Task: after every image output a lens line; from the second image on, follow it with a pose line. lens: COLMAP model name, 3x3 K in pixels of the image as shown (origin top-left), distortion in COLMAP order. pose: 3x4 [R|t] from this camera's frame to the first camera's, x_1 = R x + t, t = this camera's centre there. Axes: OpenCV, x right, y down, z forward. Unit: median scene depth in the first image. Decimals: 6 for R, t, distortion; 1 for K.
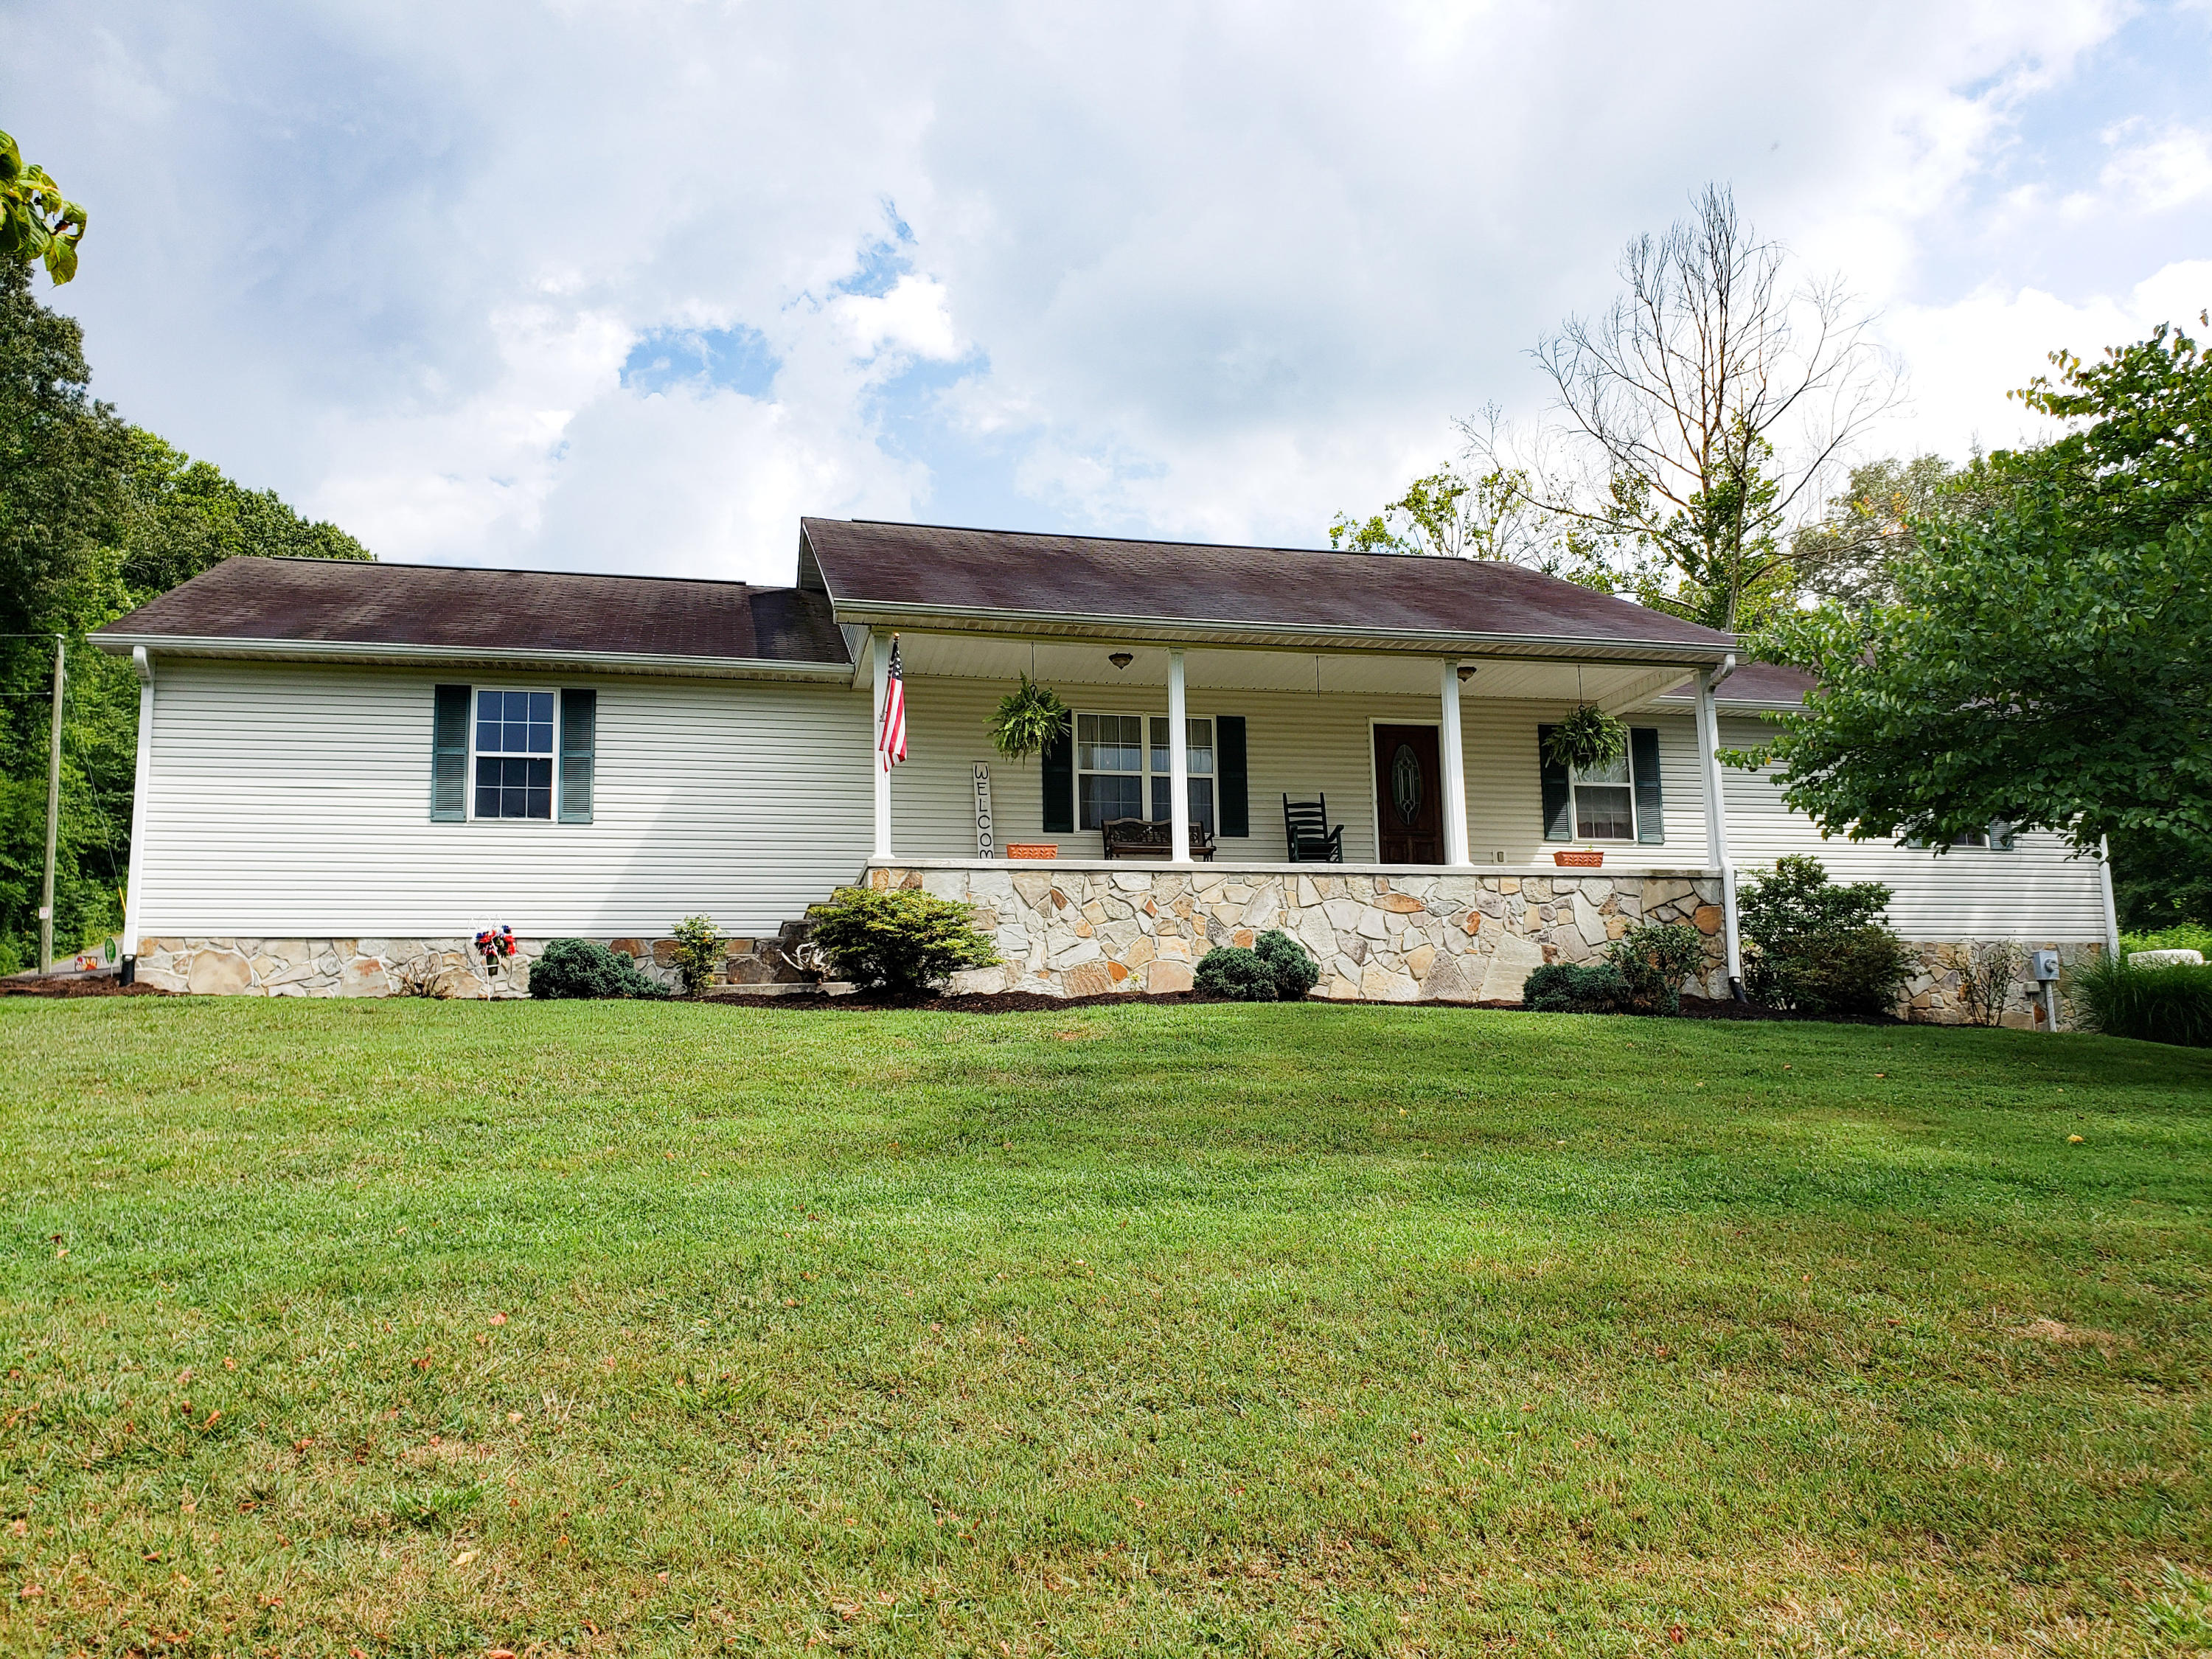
lens RADIAL K [[1689.4, 0, 1146.8], [0, 1689.4, 820.7], [0, 0, 1]] dist [0.049035, -0.038304]
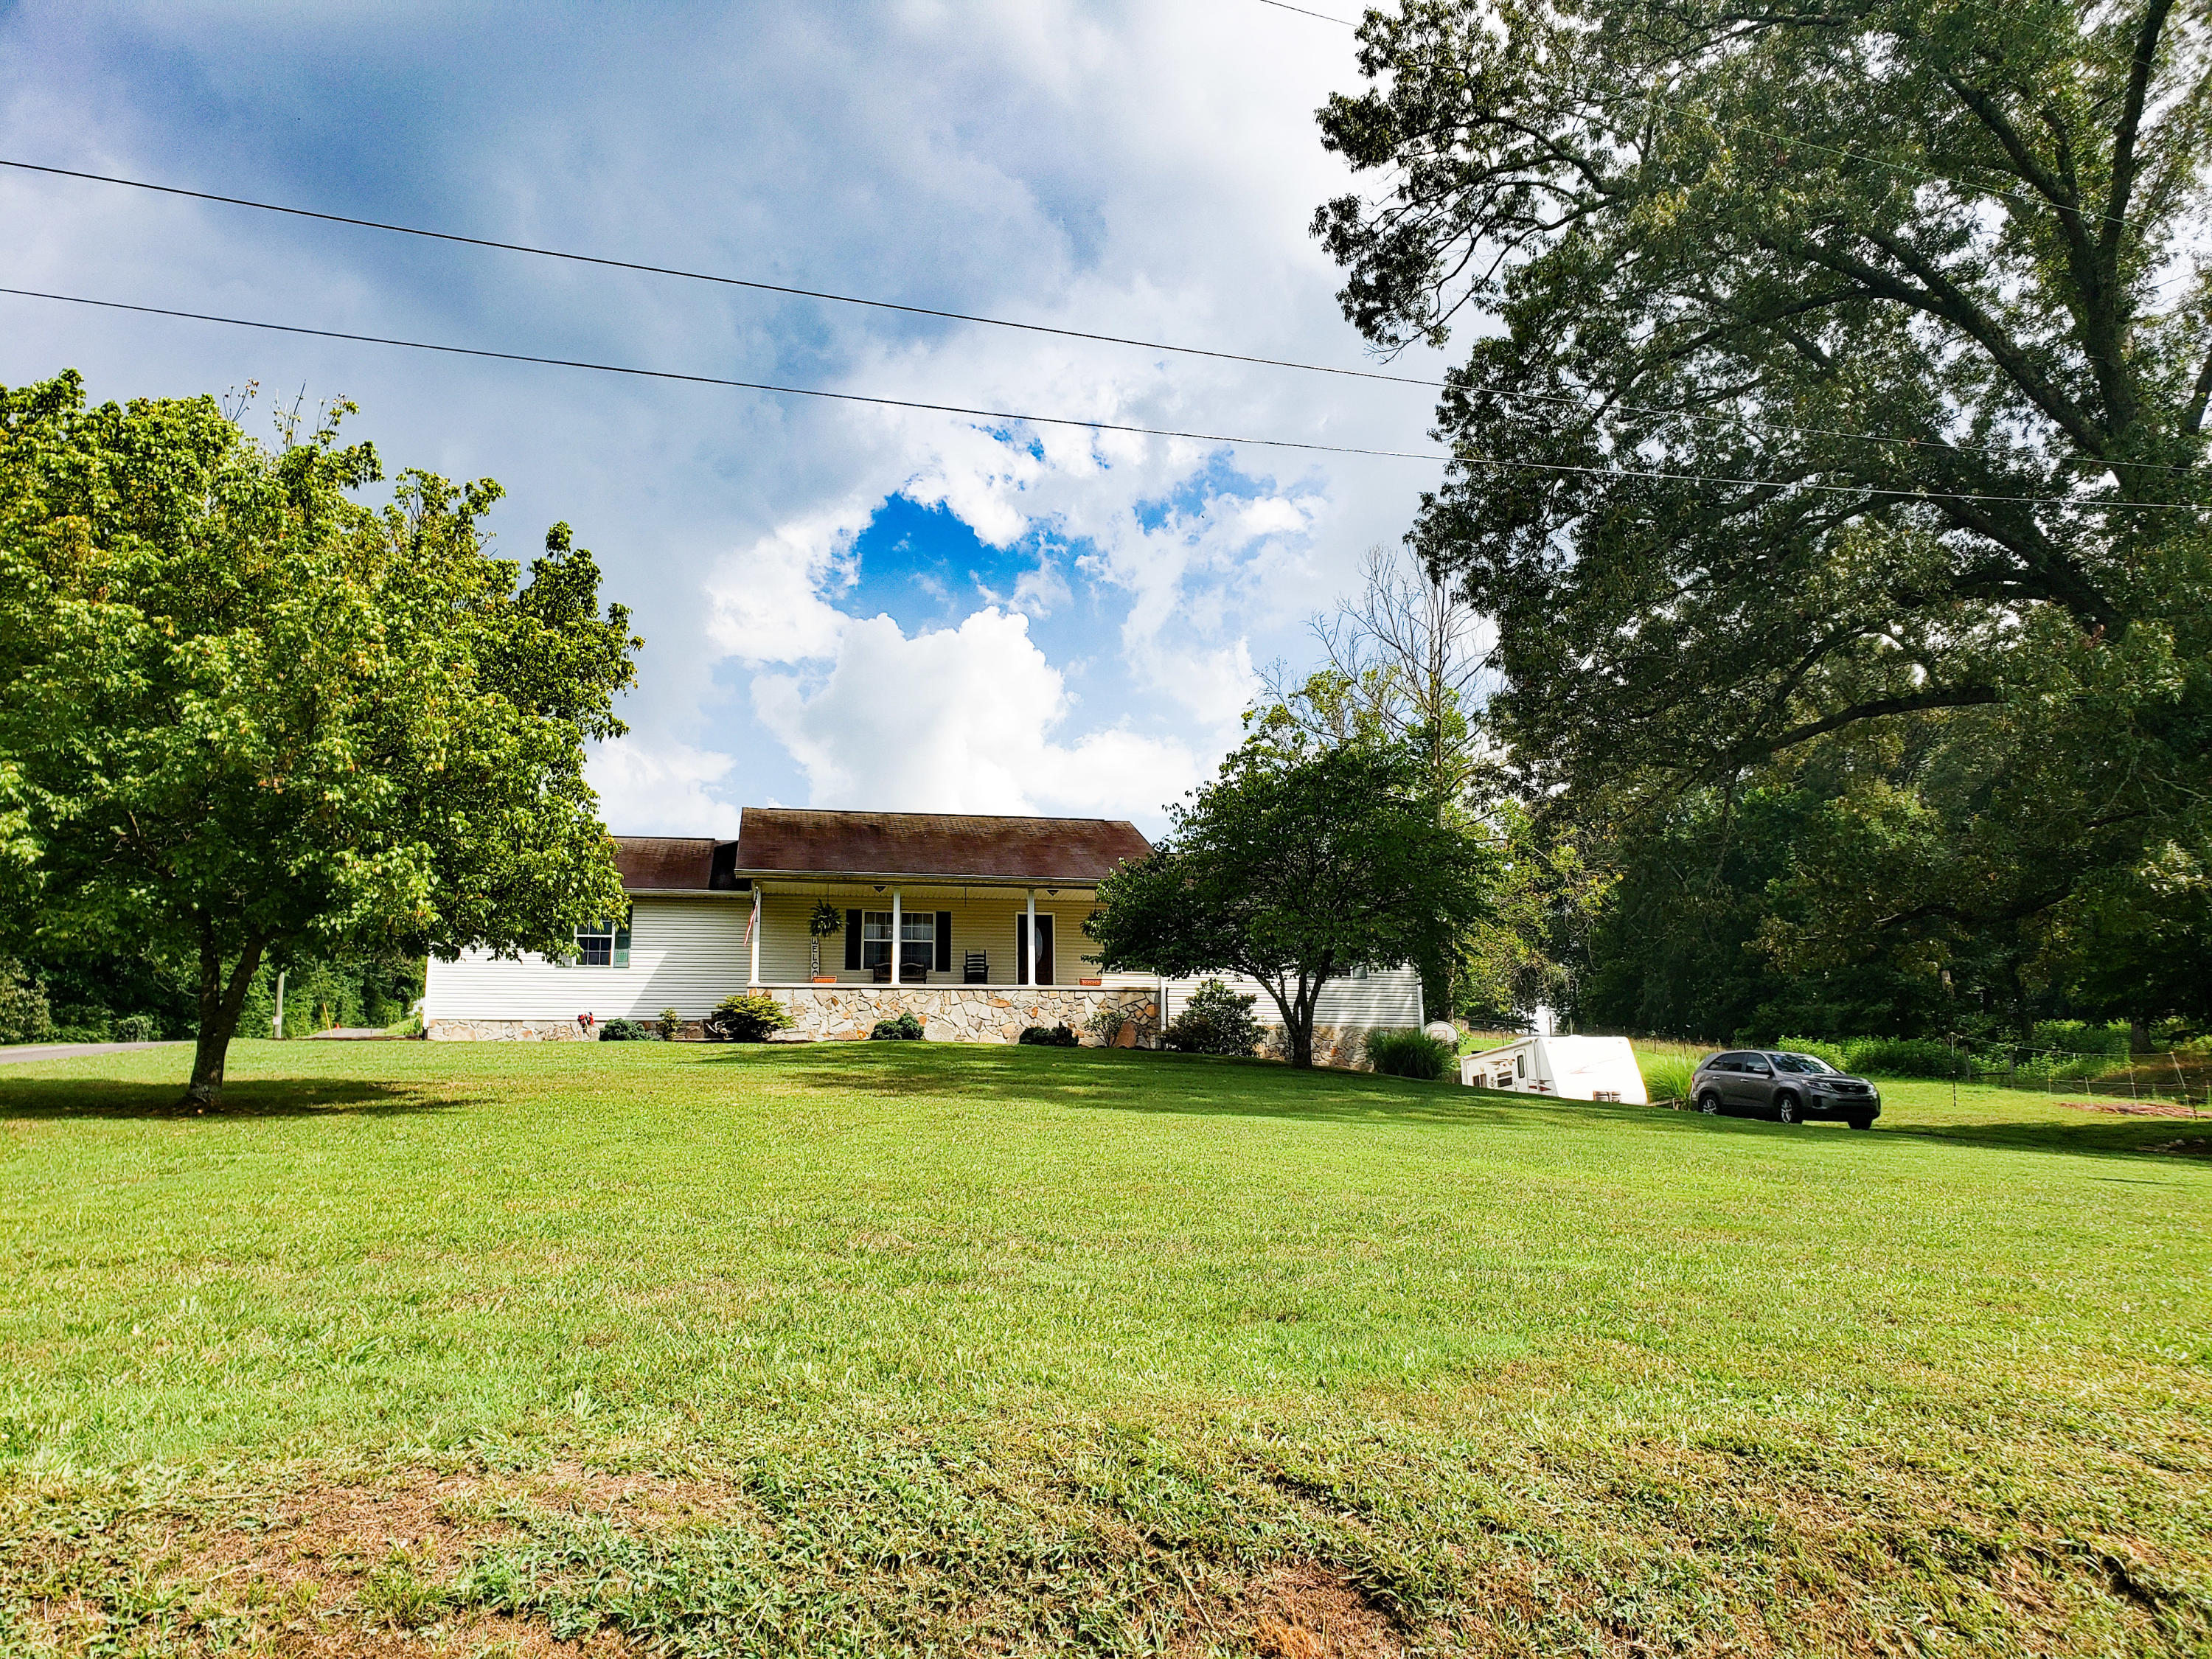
lens RADIAL K [[1689.4, 0, 1105.2], [0, 1689.4, 810.5], [0, 0, 1]] dist [0.049035, -0.038304]
pose [[0.998402, -0.008767, -0.055826, 0.401915], [0.004162, 0.996617, -0.082075, -0.017965], [0.056357, 0.081711, 0.995061, -1.132915]]
